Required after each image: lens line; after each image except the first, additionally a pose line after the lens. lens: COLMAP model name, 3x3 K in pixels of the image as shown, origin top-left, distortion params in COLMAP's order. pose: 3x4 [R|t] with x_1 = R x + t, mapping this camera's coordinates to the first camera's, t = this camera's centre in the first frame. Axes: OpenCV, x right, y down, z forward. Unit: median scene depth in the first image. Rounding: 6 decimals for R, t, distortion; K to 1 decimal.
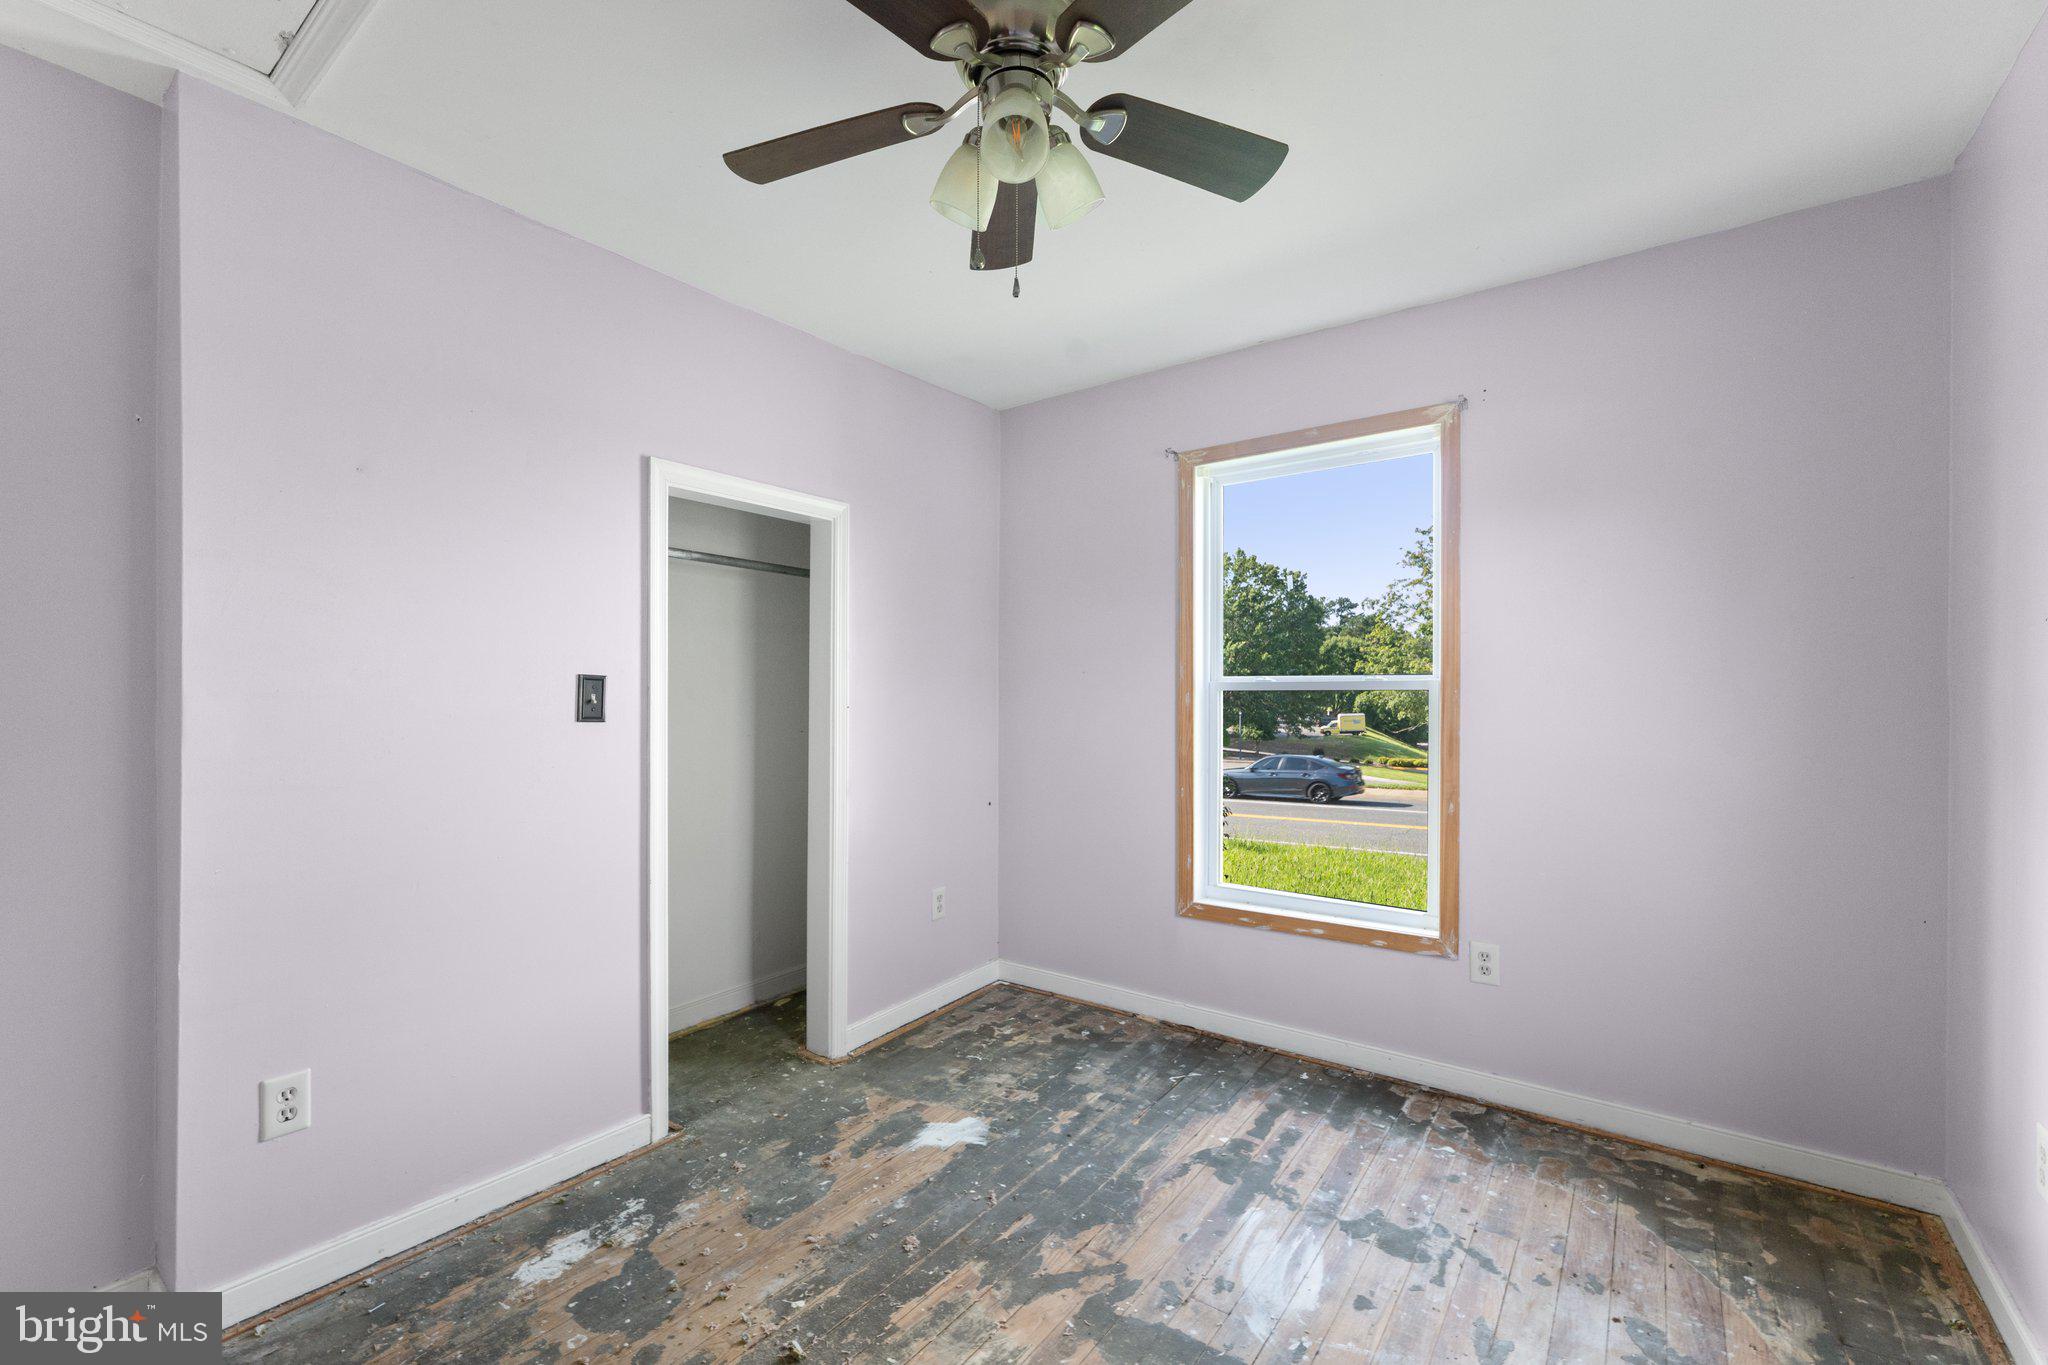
lens RADIAL K [[875.7, 0, 1024.0], [0, 875.7, 682.5], [0, 0, 1]] dist [0.001059, 0.000086]
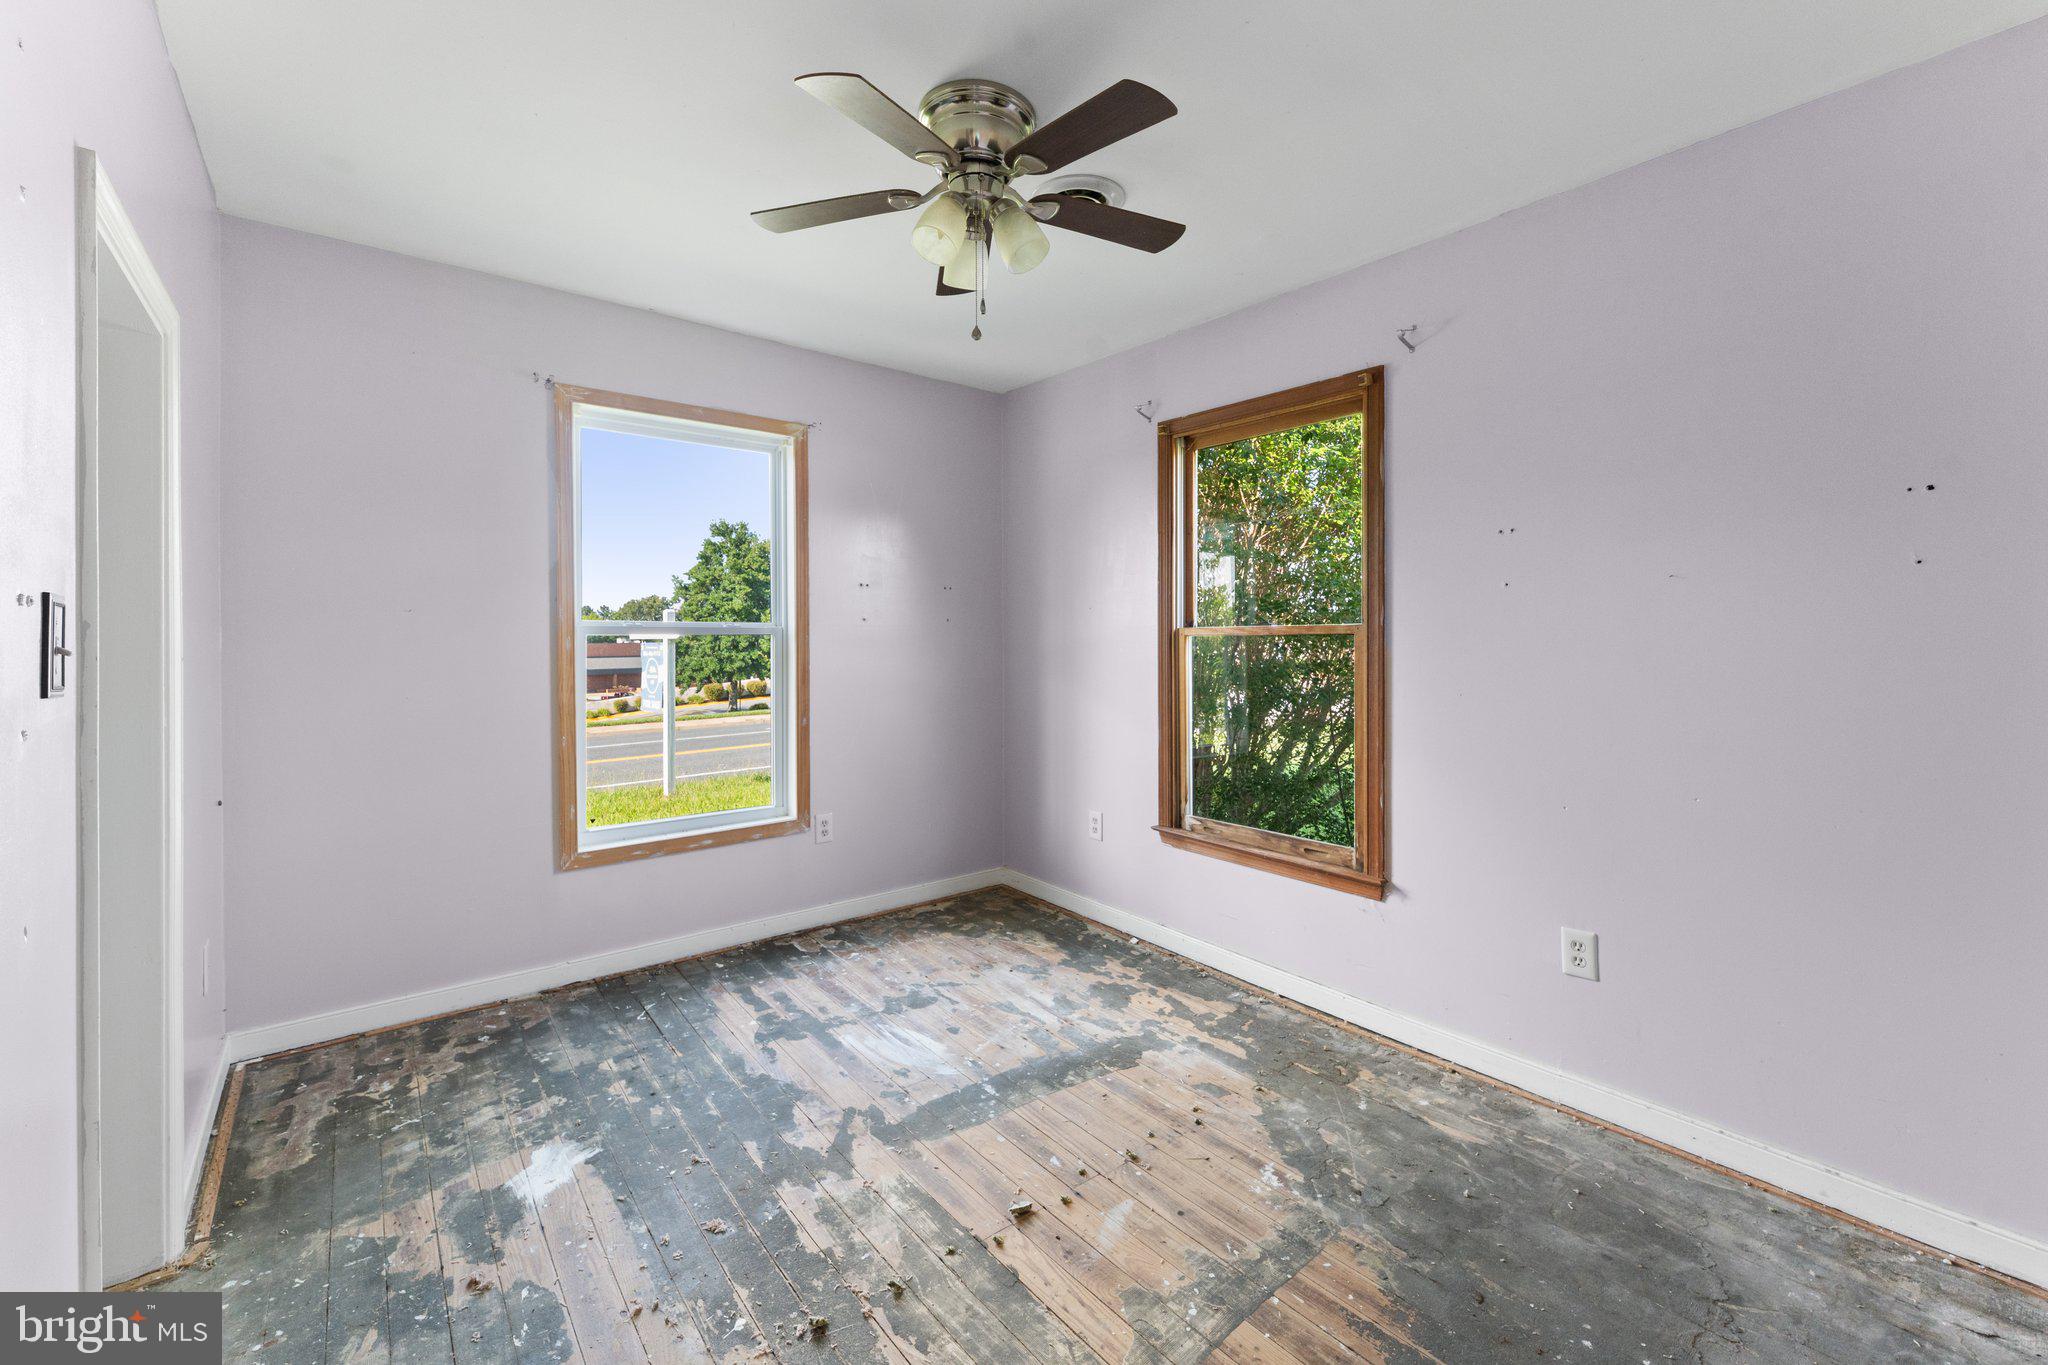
lens RADIAL K [[832.4, 0, 1024.1], [0, 832.4, 621.3], [0, 0, 1]] dist [-0.000546, -0.000428]
pose [[0.243974, 0.019835, 0.969579, -0.740816], [-0.012228, 0.999774, -0.017376, 0.006317], [-0.969705, -0.007617, 0.244162, 0.378751]]
